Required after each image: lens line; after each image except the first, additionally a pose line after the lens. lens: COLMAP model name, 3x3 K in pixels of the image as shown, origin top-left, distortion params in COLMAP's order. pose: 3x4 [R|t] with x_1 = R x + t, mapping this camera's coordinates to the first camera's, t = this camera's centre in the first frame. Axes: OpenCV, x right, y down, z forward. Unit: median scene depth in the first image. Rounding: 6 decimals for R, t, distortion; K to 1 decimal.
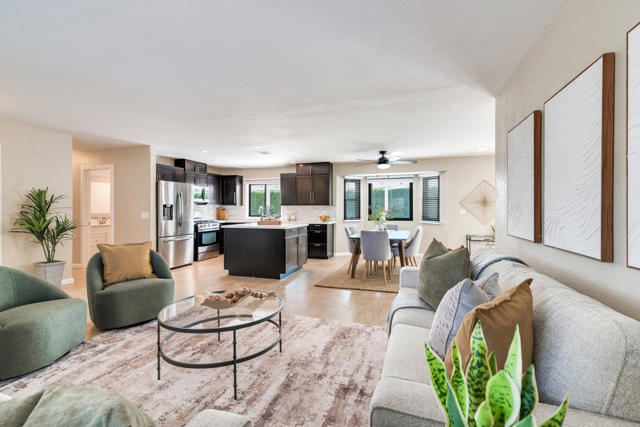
lens RADIAL K [[290.4, 0, 321.8], [0, 290.4, 209.3], [0, 0, 1]] dist [0.017579, 0.000030]
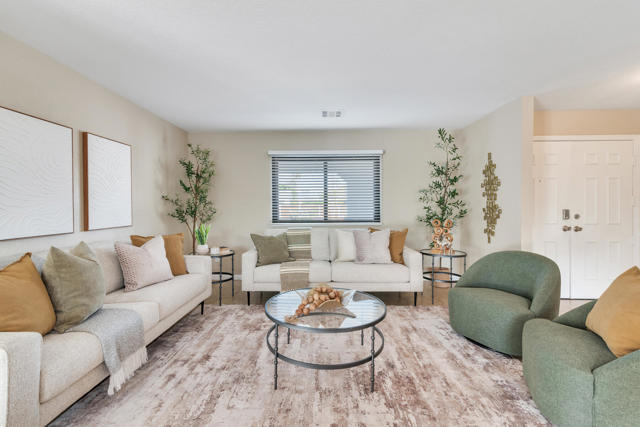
lens RADIAL K [[290.4, 0, 321.7], [0, 290.4, 209.2], [0, 0, 1]] dist [0.017579, 0.000030]
pose [[-0.954658, 0.004829, -0.297664, -0.007031], [0.003601, 0.999983, 0.004673, 0.001401], [0.297682, 0.003389, -0.954659, 0.449549]]
